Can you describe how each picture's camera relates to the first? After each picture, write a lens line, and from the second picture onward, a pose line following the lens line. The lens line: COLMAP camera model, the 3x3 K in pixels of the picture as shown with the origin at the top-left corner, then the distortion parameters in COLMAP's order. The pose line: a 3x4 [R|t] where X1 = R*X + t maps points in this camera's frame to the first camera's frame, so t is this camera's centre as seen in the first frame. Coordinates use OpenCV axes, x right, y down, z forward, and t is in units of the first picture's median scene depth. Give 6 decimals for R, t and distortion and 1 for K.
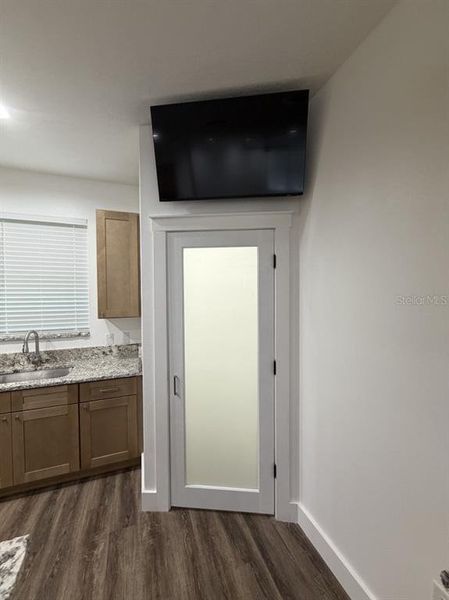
lens RADIAL K [[237.2, 0, 225.2], [0, 237.2, 298.5], [0, 0, 1]] dist [-0.000066, -0.000019]
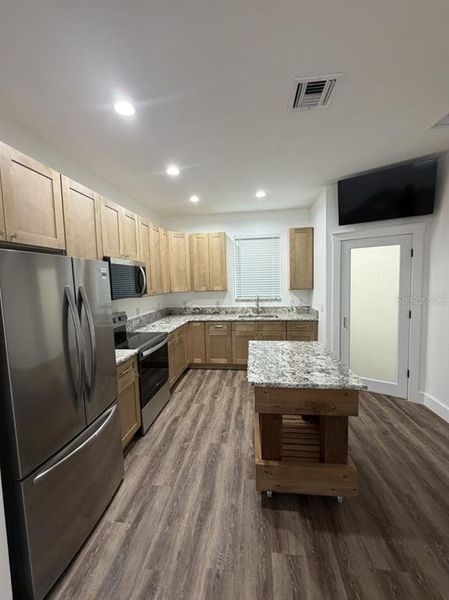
lens RADIAL K [[237.2, 0, 225.2], [0, 237.2, 298.5], [0, 0, 1]] dist [-0.000066, -0.000019]
pose [[0.884780, 0.017356, -0.465686, -0.168509], [0.010743, 0.998281, 0.057618, 0.056129], [0.465885, -0.055982, 0.883072, -1.071036]]
